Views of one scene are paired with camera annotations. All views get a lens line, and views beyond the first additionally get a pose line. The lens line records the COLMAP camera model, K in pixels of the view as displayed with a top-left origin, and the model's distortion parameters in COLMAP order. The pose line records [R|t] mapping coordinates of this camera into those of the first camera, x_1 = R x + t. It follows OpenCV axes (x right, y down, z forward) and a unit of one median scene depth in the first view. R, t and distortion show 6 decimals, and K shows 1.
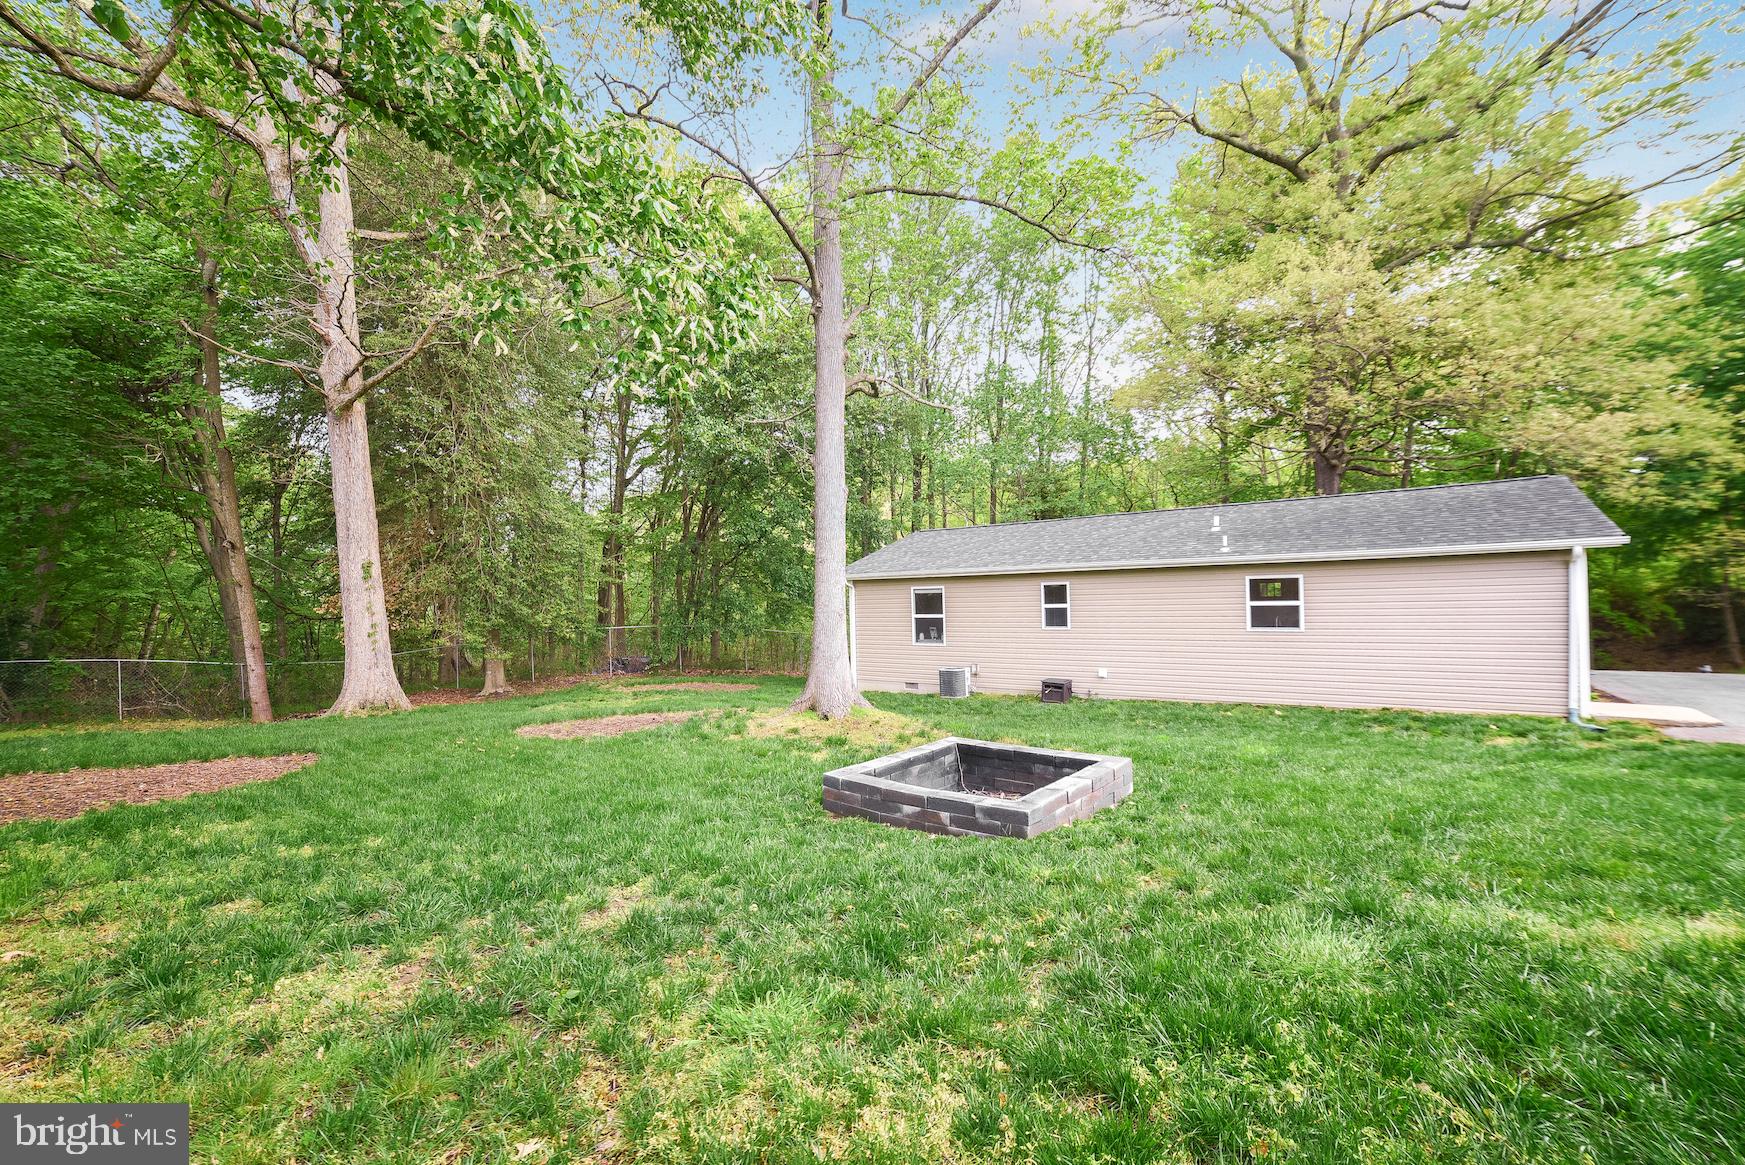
lens RADIAL K [[707.5, 0, 884.8], [0, 707.5, 591.2], [0, 0, 1]] dist [-0.091776, 0.032323]
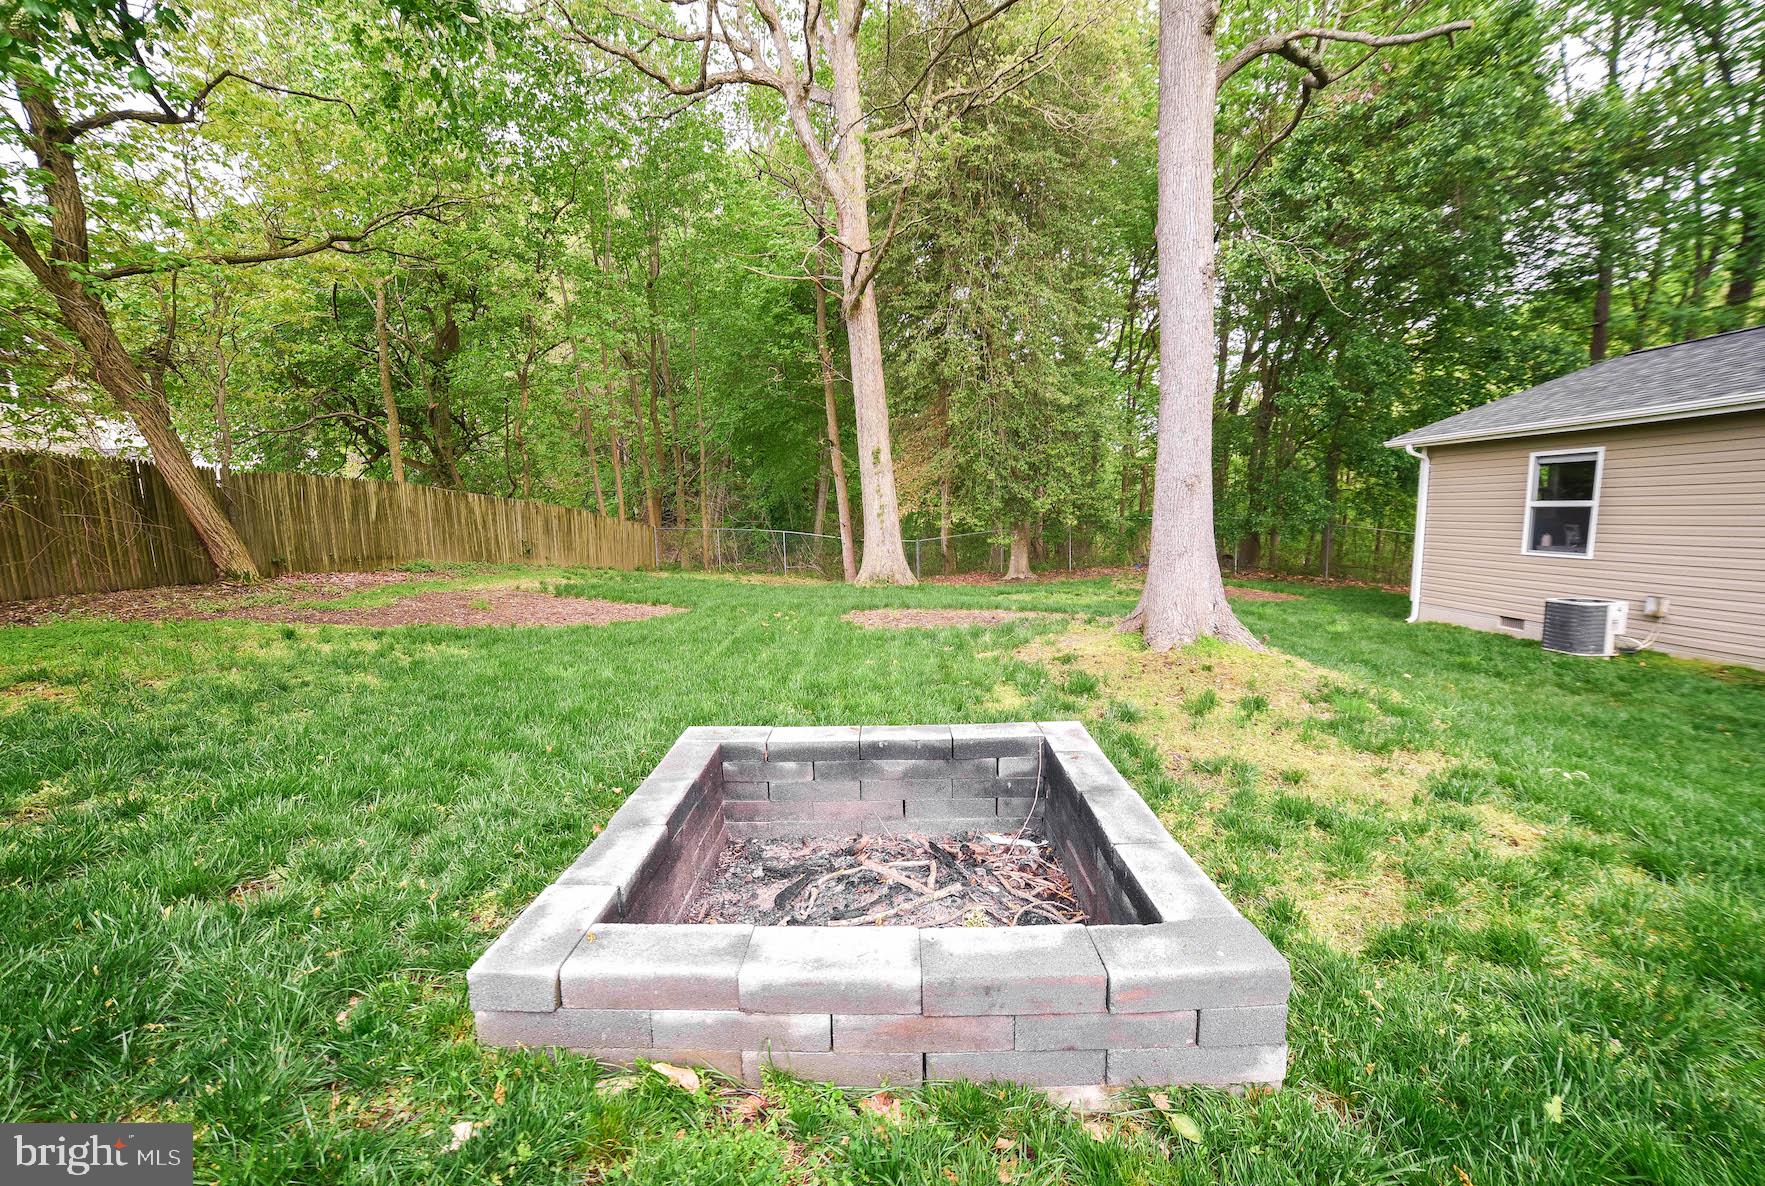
lens RADIAL K [[713.6, 0, 923.6], [0, 713.6, 586.3], [0, 0, 1]] dist [-0.050368, 0.000184]
pose [[0.634959, 0.093938, -0.766813, 0.186719], [0.012411, 0.991211, 0.131704, 0.026286], [0.772446, -0.093143, 0.628213, 0.307963]]
